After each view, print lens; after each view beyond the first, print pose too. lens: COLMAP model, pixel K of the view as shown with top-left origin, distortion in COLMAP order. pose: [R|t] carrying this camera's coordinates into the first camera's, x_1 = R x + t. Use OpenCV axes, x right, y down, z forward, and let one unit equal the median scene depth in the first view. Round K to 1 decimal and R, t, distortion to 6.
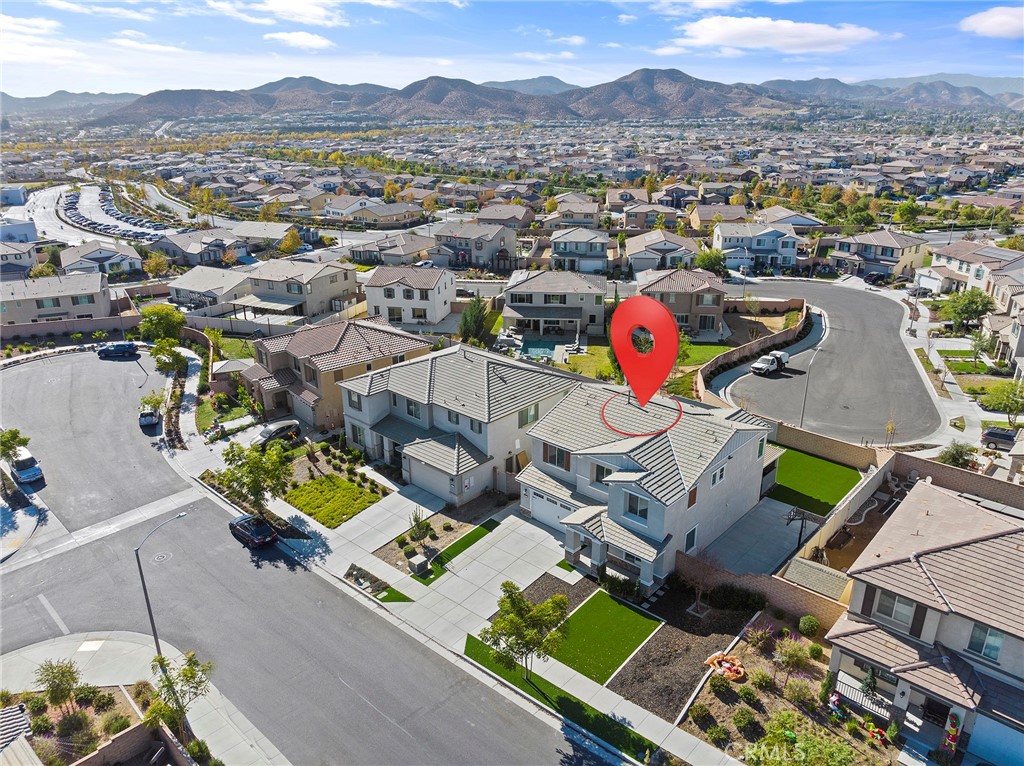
lens RADIAL K [[722.4, 0, 510.4], [0, 722.4, 376.9], [0, 0, 1]] dist [-0.036617, 0.001447]
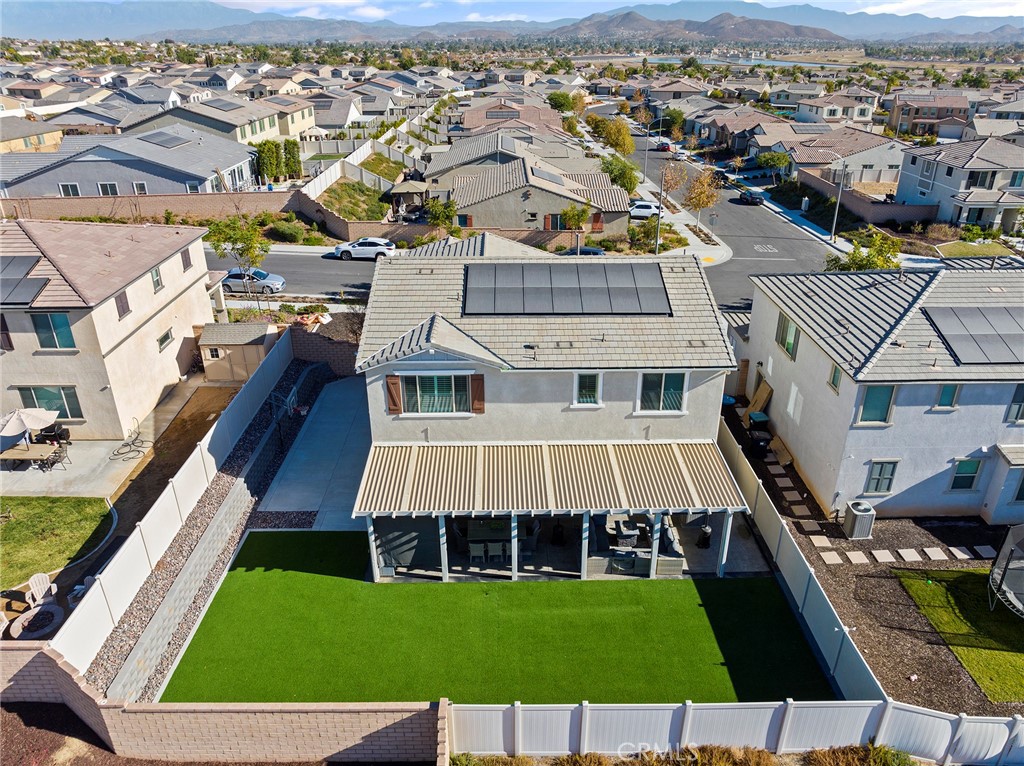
lens RADIAL K [[722.4, 0, 510.4], [0, 722.4, 376.9], [0, 0, 1]] dist [-0.036617, 0.001447]
pose [[-0.724241, 0.304089, -0.618874, 0.559508], [-0.229547, 0.739995, 0.632231, -0.232323], [0.650218, 0.599948, -0.466132, 1.230608]]
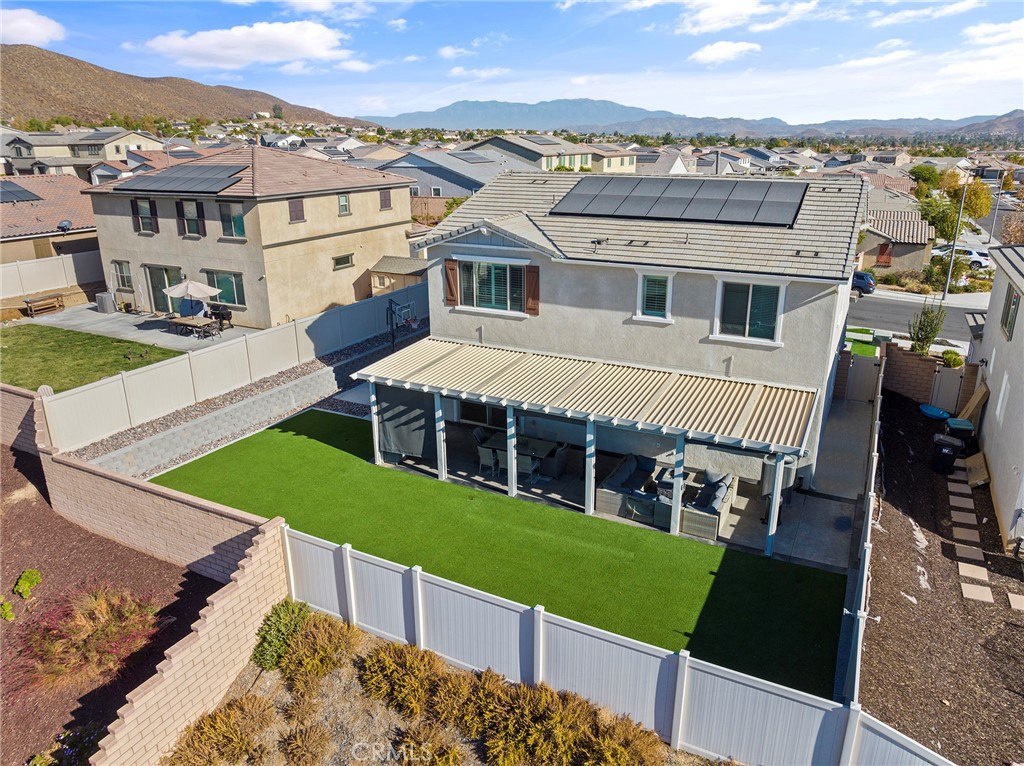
lens RADIAL K [[719.1, 0, 512.0], [0, 719.1, 383.0], [0, 0, 1]] dist [-0.041370, 0.008925]
pose [[-0.962771, 0.101521, -0.250530, 0.409683], [-0.079321, 0.779899, 0.620858, -0.137007], [0.258419, 0.617617, -0.742812, 1.338595]]
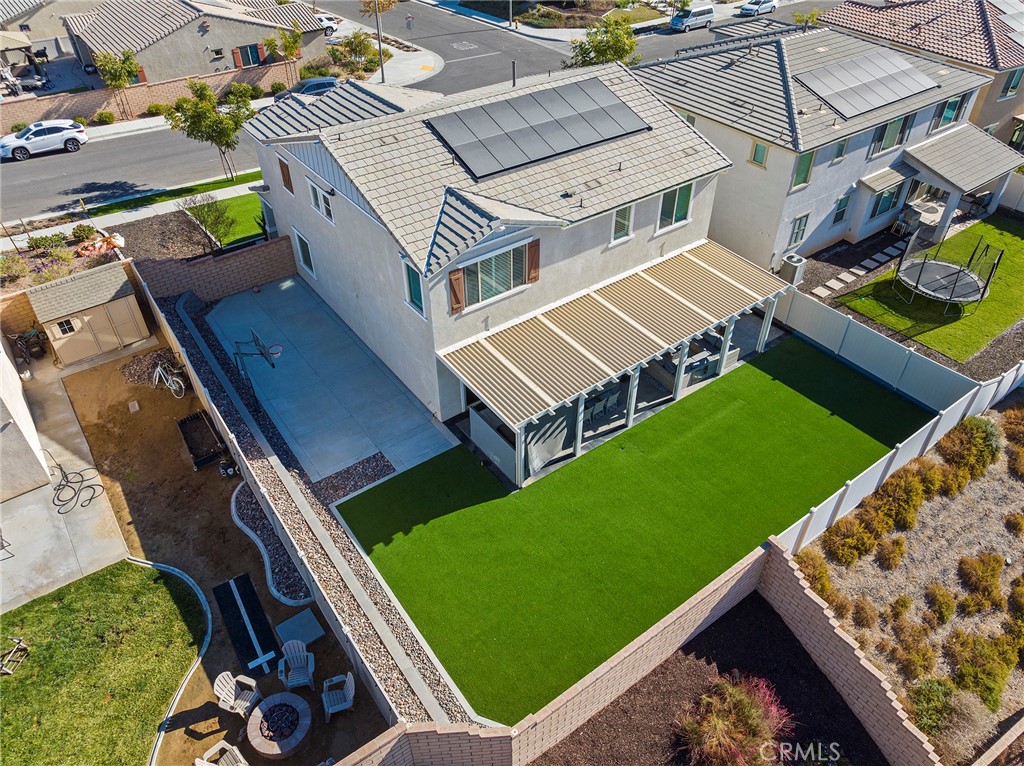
lens RADIAL K [[722.4, 0, 510.4], [0, 722.4, 376.9], [0, 0, 1]] dist [-0.036617, 0.001447]
pose [[-0.190551, 0.632954, -0.750373, 0.654368], [-0.333051, 0.677360, 0.655942, -0.154026], [0.923454, 0.374903, 0.081734, 0.986058]]
